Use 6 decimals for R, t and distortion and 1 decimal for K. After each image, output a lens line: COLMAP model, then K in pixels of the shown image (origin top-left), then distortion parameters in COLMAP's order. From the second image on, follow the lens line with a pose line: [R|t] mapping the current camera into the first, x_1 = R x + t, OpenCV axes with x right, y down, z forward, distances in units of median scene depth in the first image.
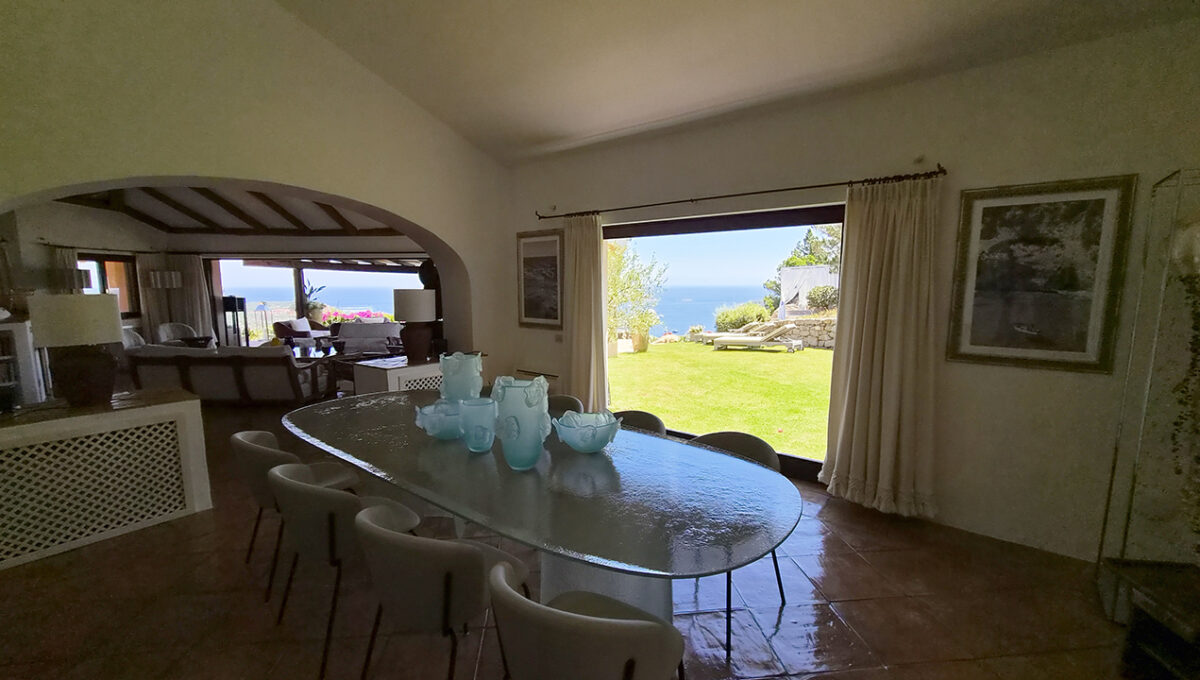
lens RADIAL K [[491.4, 0, 594.3], [0, 491.4, 349.3], [0, 0, 1]] dist [-0.002198, 0.000857]
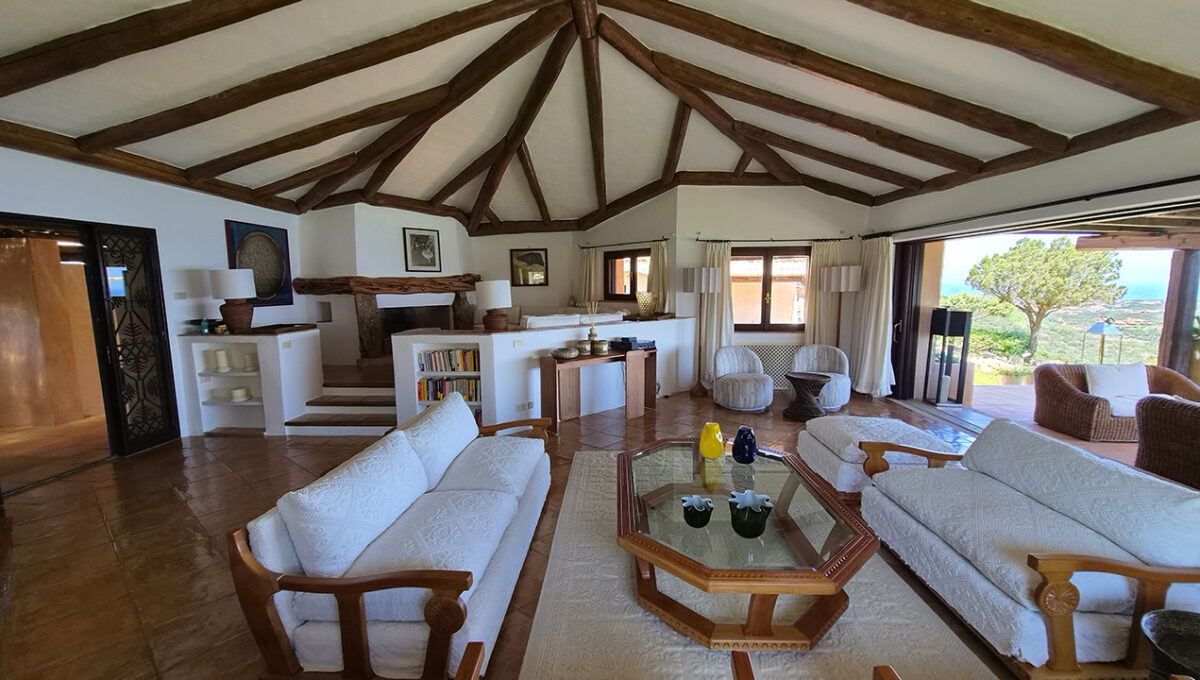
lens RADIAL K [[491.4, 0, 611.8], [0, 491.4, 347.8], [0, 0, 1]] dist [-0.002198, 0.000857]
pose [[-0.021691, 0.134283, -0.990706, -0.186537], [-0.127114, 0.982526, 0.135958, -0.095321], [0.991651, 0.128881, -0.004242, 0.664611]]
